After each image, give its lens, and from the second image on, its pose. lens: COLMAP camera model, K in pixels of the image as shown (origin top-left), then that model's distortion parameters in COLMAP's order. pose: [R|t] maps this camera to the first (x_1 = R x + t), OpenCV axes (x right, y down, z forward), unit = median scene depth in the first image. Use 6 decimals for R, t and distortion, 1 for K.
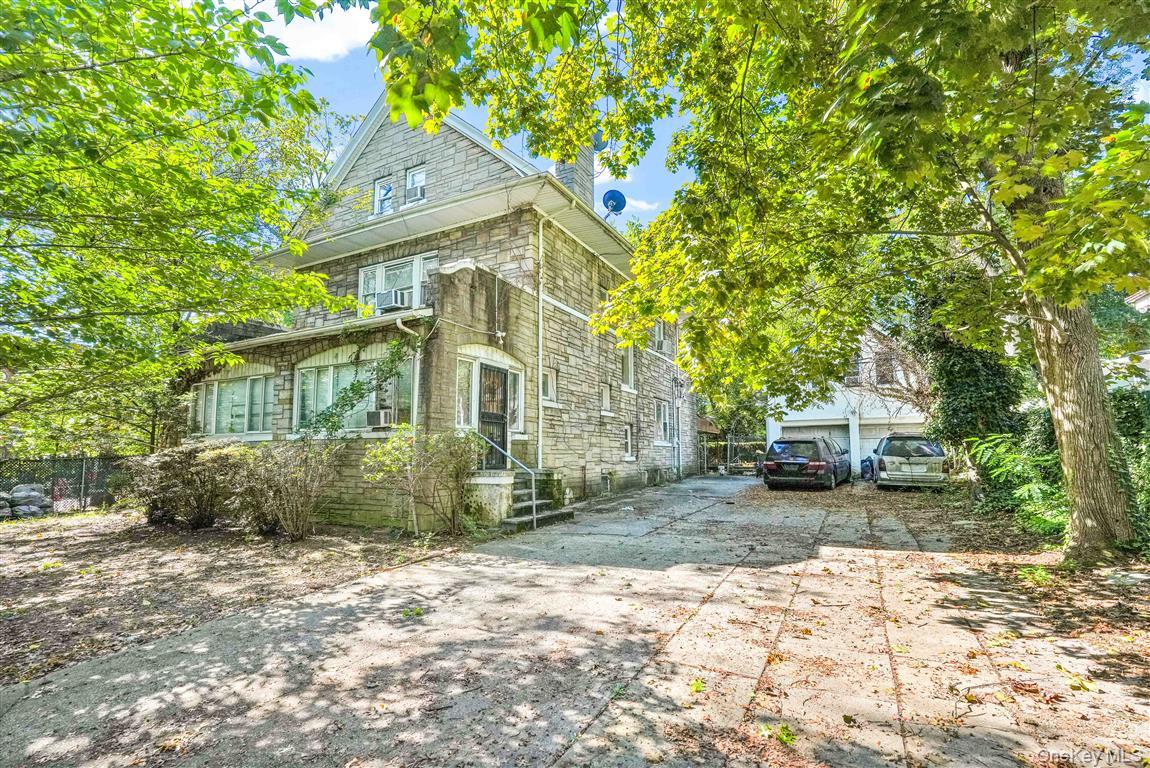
lens RADIAL K [[526.1, 0, 575.2], [0, 526.1, 390.6], [0, 0, 1]] dist [-0.010823, 0.000550]
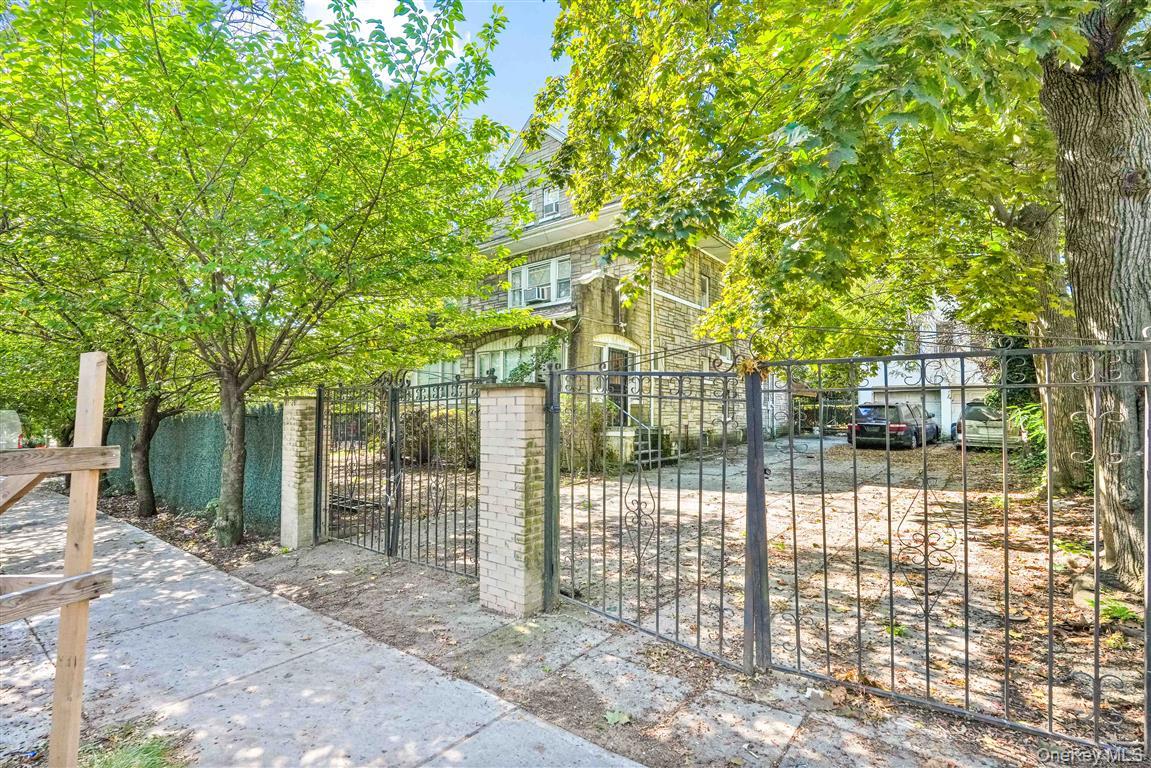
lens RADIAL K [[526.5, 0, 582.5], [0, 526.5, 386.8], [0, 0, 1]] dist [-0.010823, 0.000550]
pose [[0.984277, 0.000996, -0.176630, -0.008174], [0.011233, 0.997607, 0.068218, -0.043105], [0.176275, -0.069130, 0.981910, -0.327927]]
